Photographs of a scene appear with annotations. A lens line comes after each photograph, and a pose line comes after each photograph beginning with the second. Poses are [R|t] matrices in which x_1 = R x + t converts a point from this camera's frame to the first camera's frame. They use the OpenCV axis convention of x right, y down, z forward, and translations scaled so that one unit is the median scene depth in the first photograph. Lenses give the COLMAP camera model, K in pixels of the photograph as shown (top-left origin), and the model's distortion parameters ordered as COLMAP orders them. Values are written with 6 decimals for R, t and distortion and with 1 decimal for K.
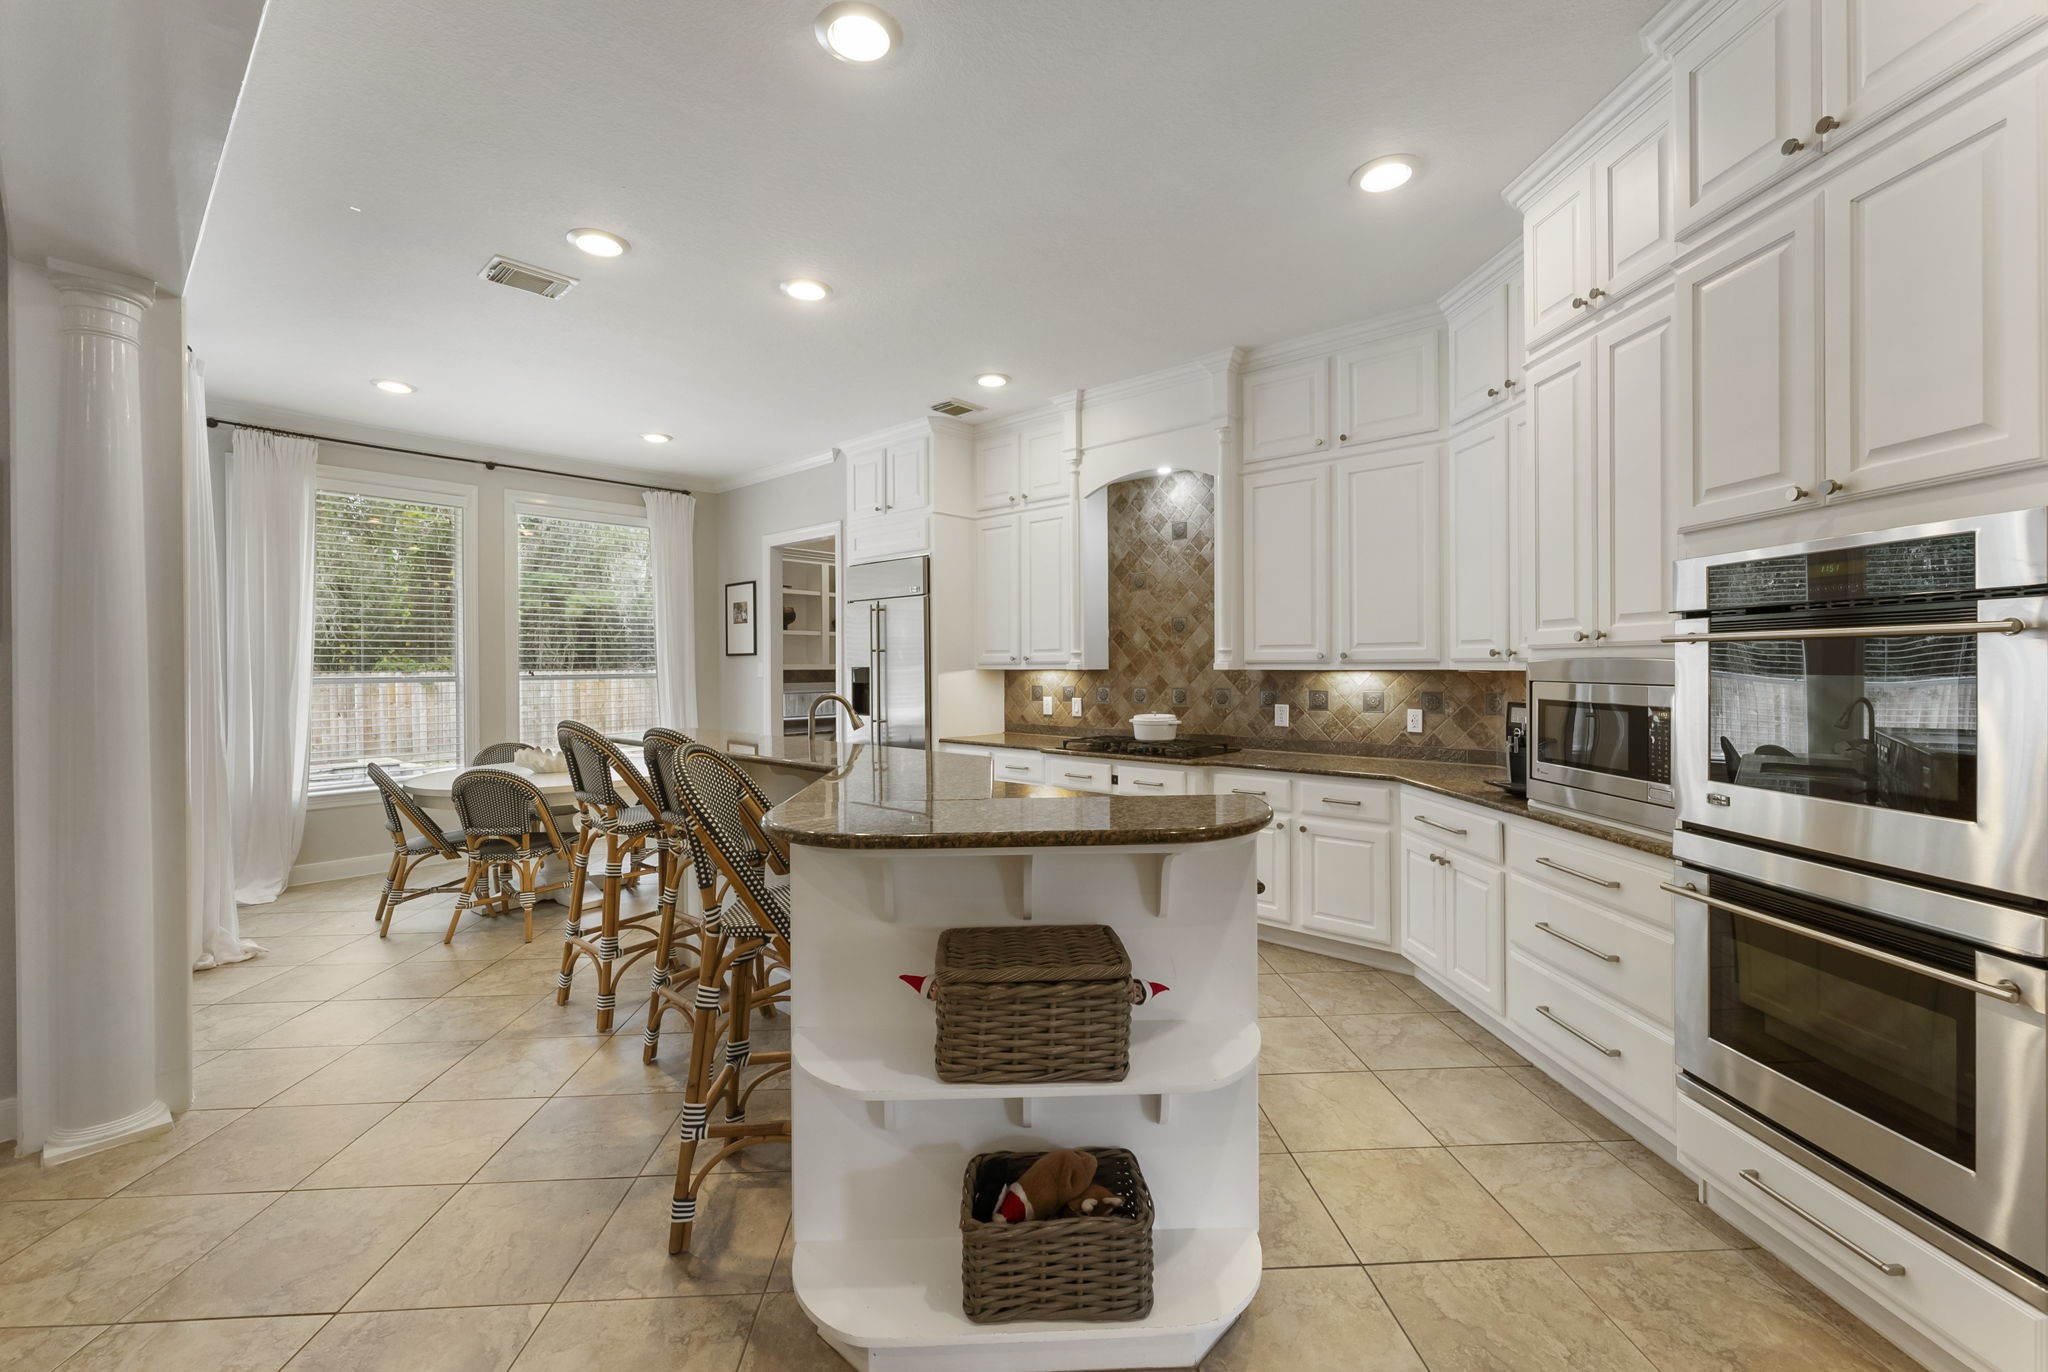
lens RADIAL K [[840.2, 0, 1025.9], [0, 840.2, 673.5], [0, 0, 1]] dist [0.002552, -0.000509]
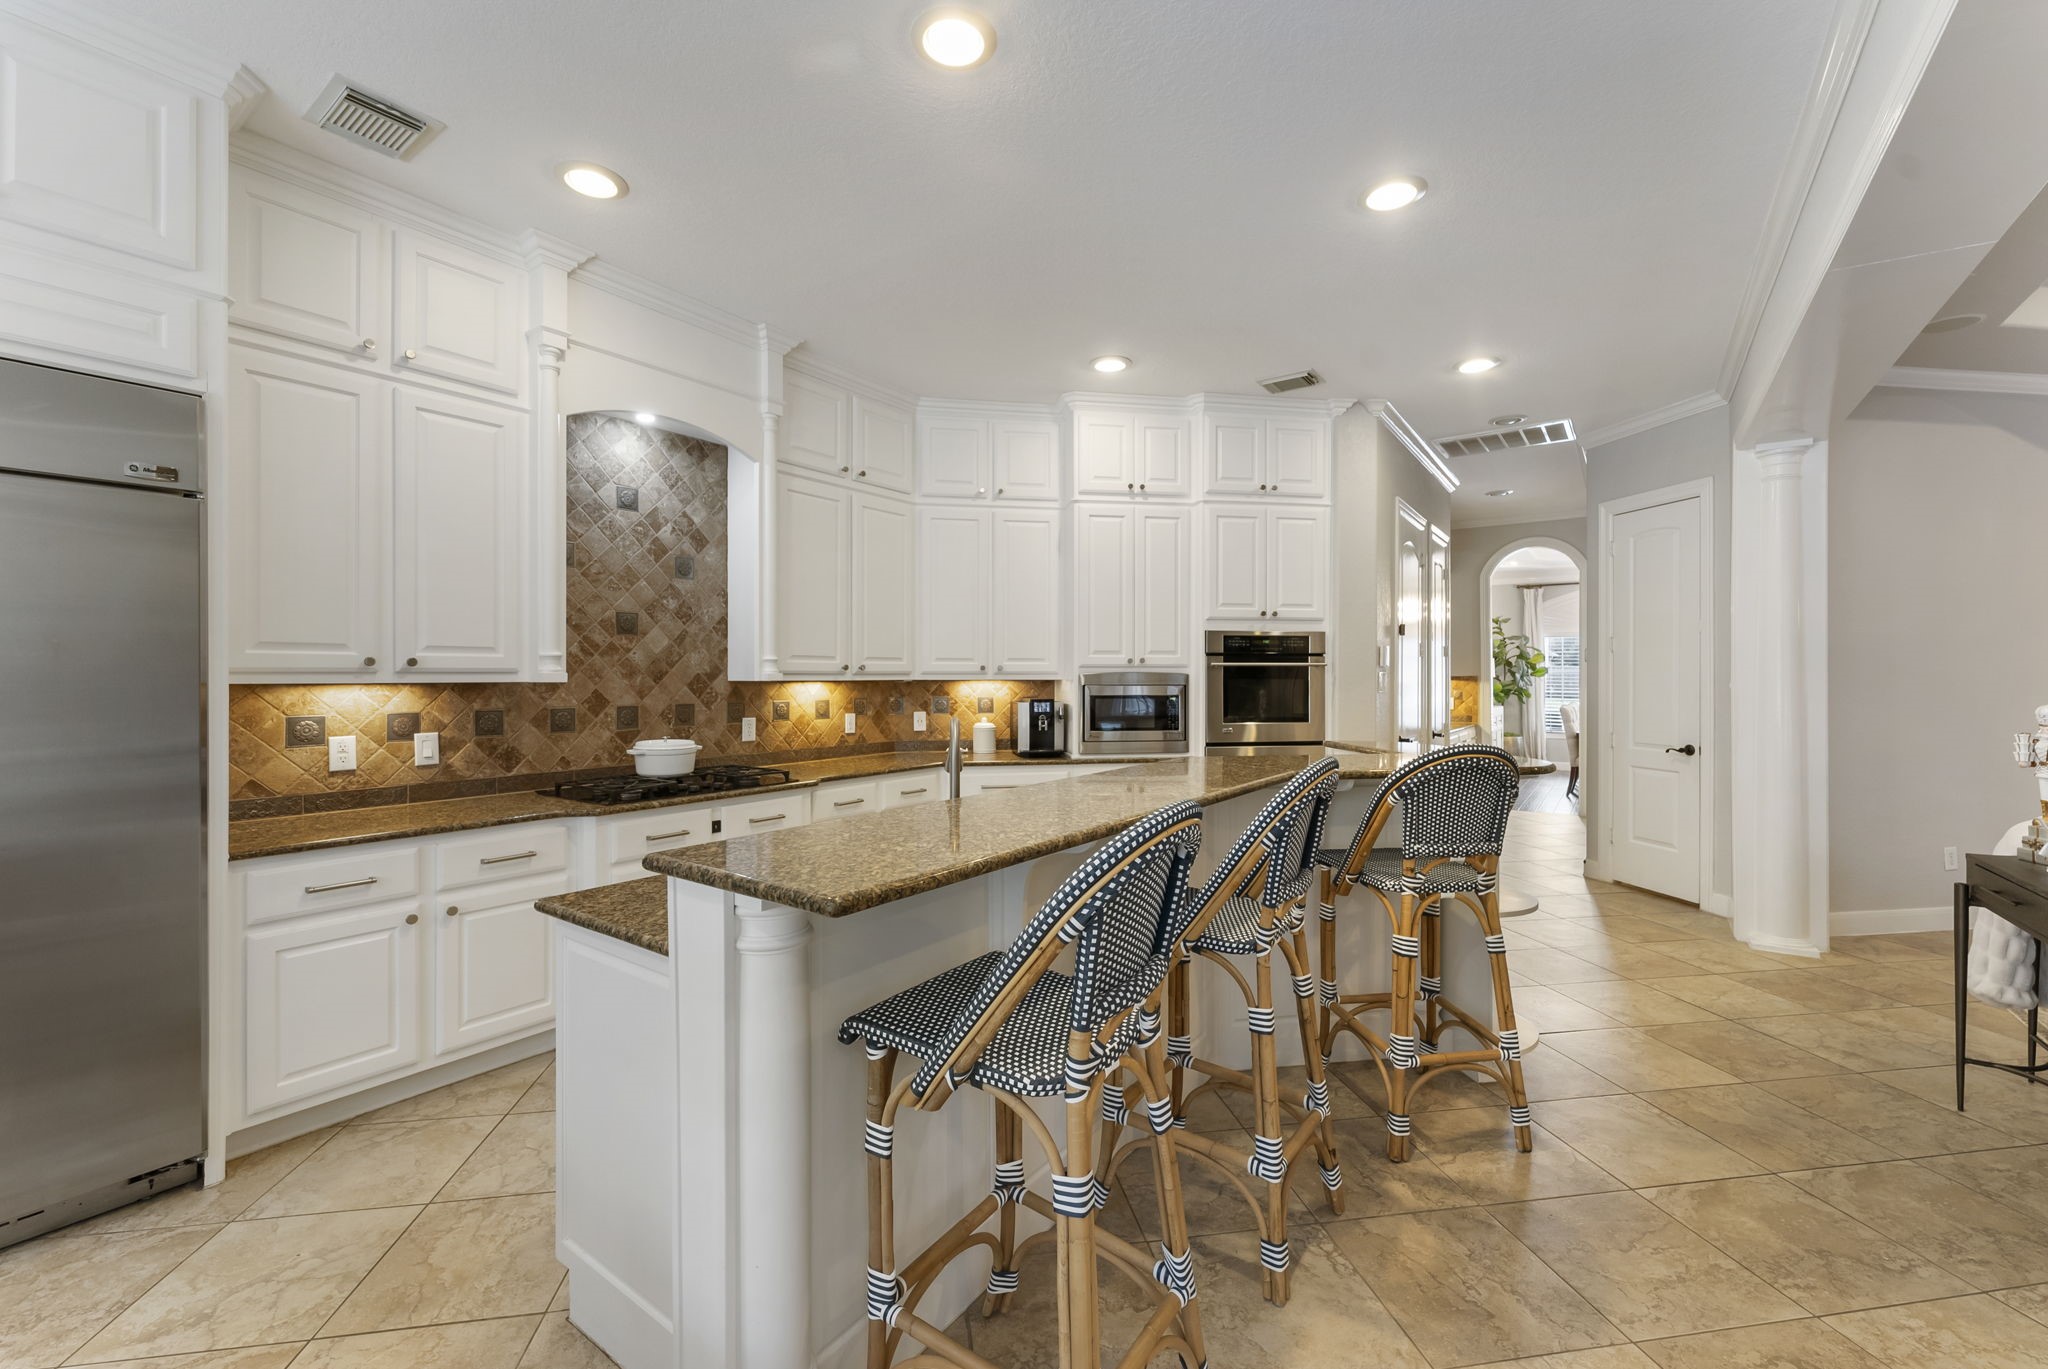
lens RADIAL K [[840.2, 0, 1025.0], [0, 840.2, 677.0], [0, 0, 1]] dist [0.002552, -0.000509]
pose [[-0.103527, 0.001198, 0.994626, -0.621024], [0.009806, 0.999952, -0.000184, -0.005316], [-0.994578, 0.009734, -0.103534, 0.737652]]
